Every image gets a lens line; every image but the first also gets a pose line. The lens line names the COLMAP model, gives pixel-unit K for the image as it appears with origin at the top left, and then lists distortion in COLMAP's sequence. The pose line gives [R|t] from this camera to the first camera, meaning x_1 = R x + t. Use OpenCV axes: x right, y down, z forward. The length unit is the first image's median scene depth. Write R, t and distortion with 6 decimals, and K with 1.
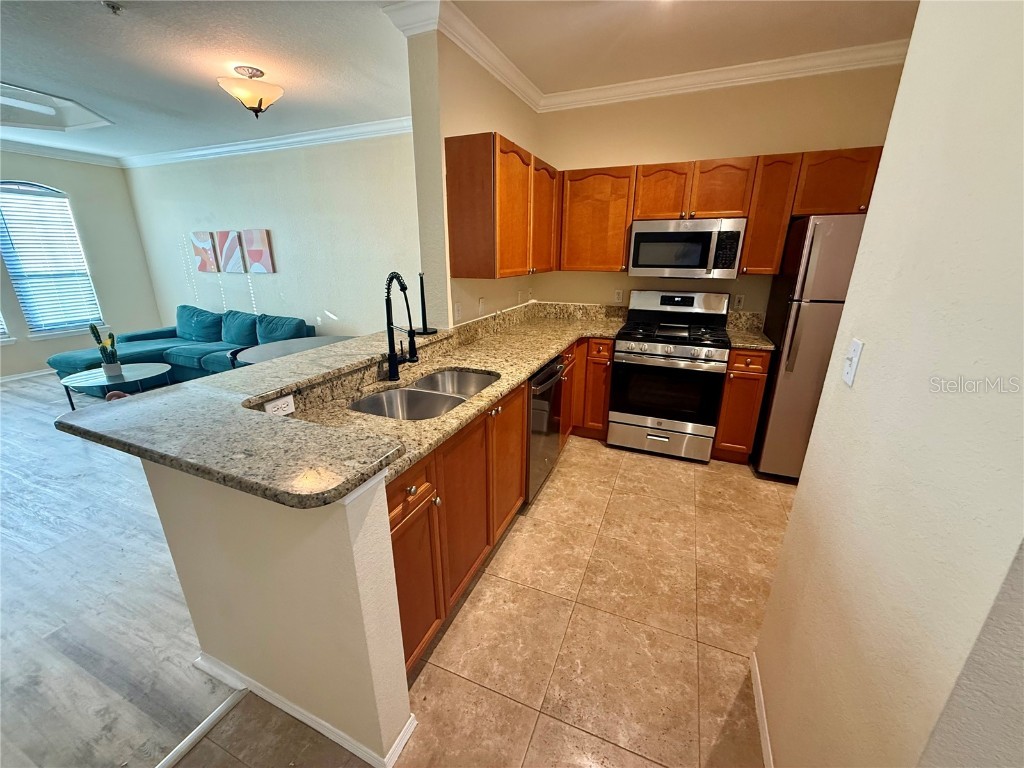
lens RADIAL K [[407.9, 0, 507.6], [0, 407.9, 382.7], [0, 0, 1]] dist [0.000179, -0.000051]
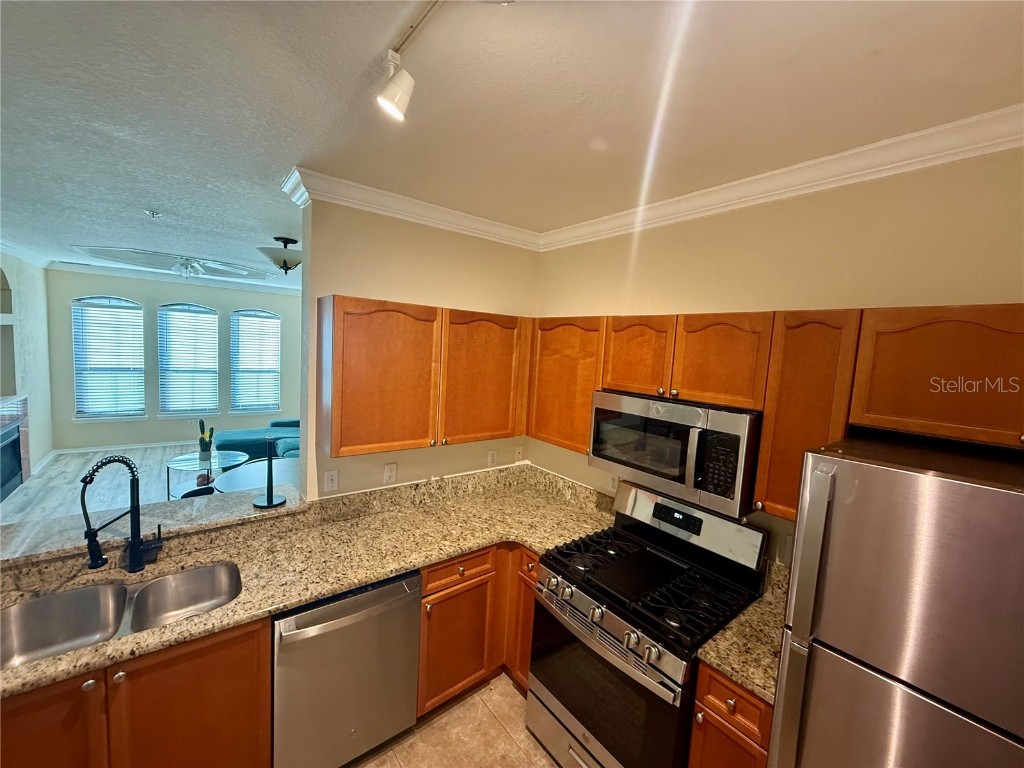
lens RADIAL K [[407.9, 0, 507.6], [0, 407.9, 382.7], [0, 0, 1]] dist [0.000179, -0.000051]
pose [[0.873994, 0.093301, -0.476896, 0.621396], [-0.201564, 0.962592, -0.181077, -0.311696], [0.442162, 0.254385, 0.860105, 0.413717]]
